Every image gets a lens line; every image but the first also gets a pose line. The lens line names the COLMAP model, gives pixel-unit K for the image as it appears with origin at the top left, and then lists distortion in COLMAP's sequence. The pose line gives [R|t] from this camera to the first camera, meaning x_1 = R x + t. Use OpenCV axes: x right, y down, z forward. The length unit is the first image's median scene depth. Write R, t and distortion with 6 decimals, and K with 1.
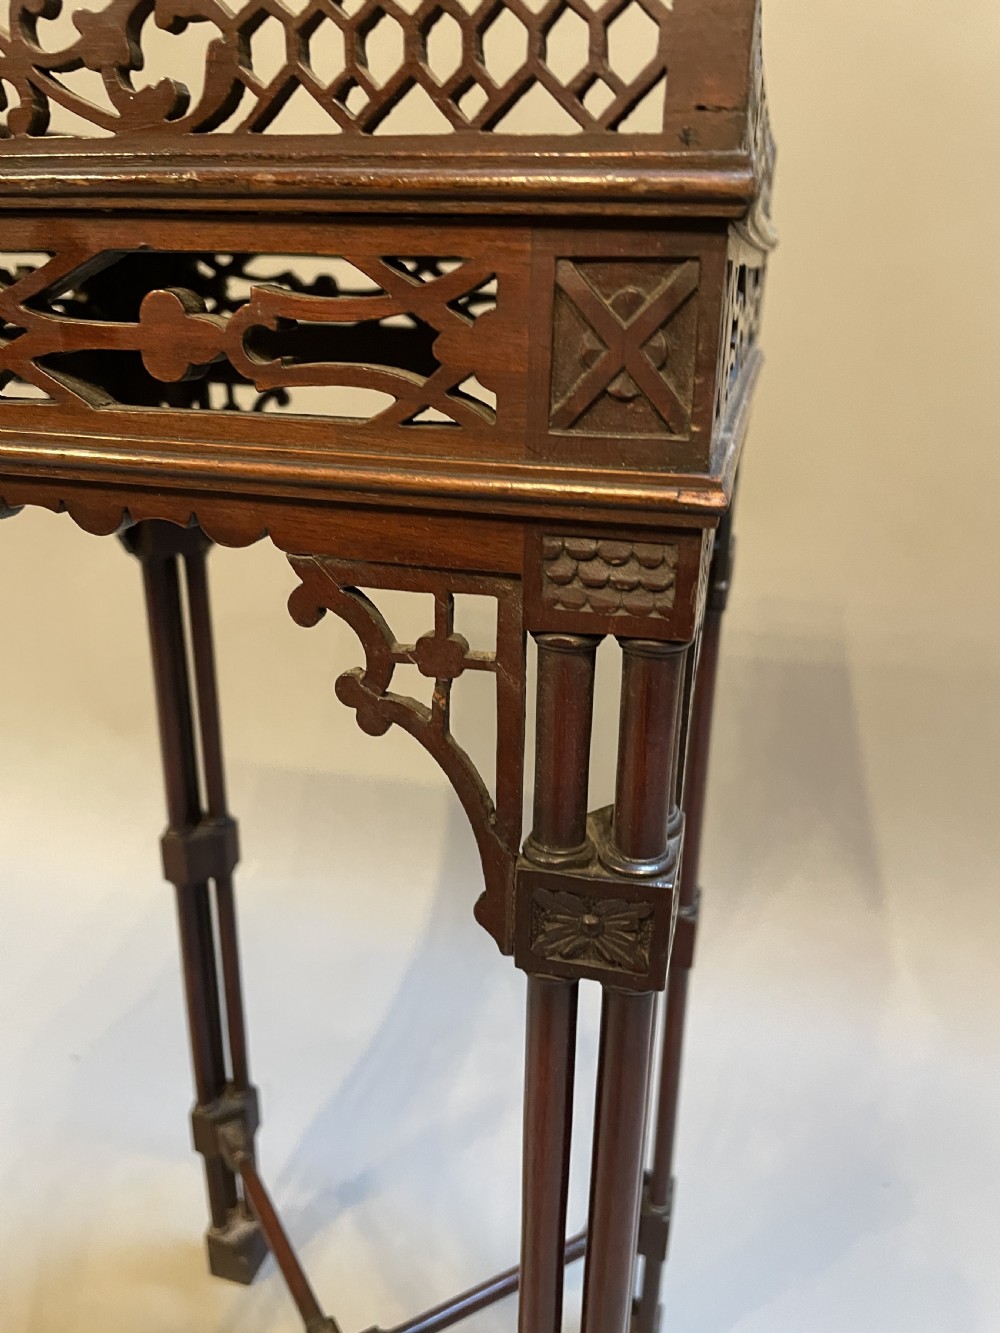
lens RADIAL K [[1040.8, 0, 499.2], [0, 1040.8, 681.1], [0, 0, 1]] dist [0.026414, 0.000228]
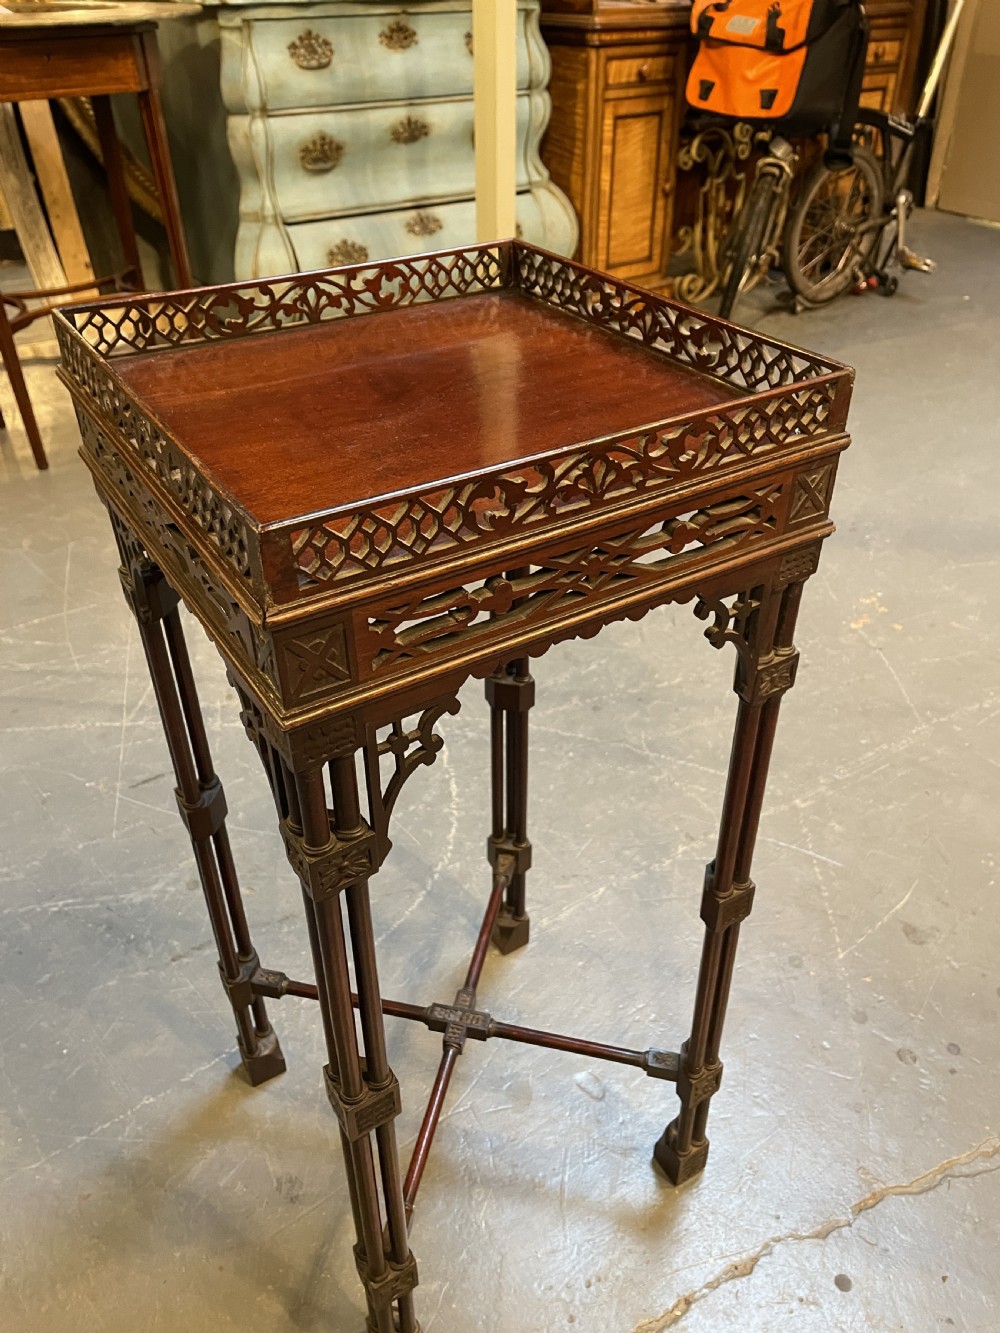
lens RADIAL K [[1040.8, 0, 499.2], [0, 1040.8, 681.1], [0, 0, 1]] dist [0.026414, 0.000228]
pose [[0.685280, -0.446691, 0.575202, -2.055823], [0.289088, 0.891764, 0.348116, -0.954896], [-0.668445, -0.072273, 0.740241, -0.557921]]
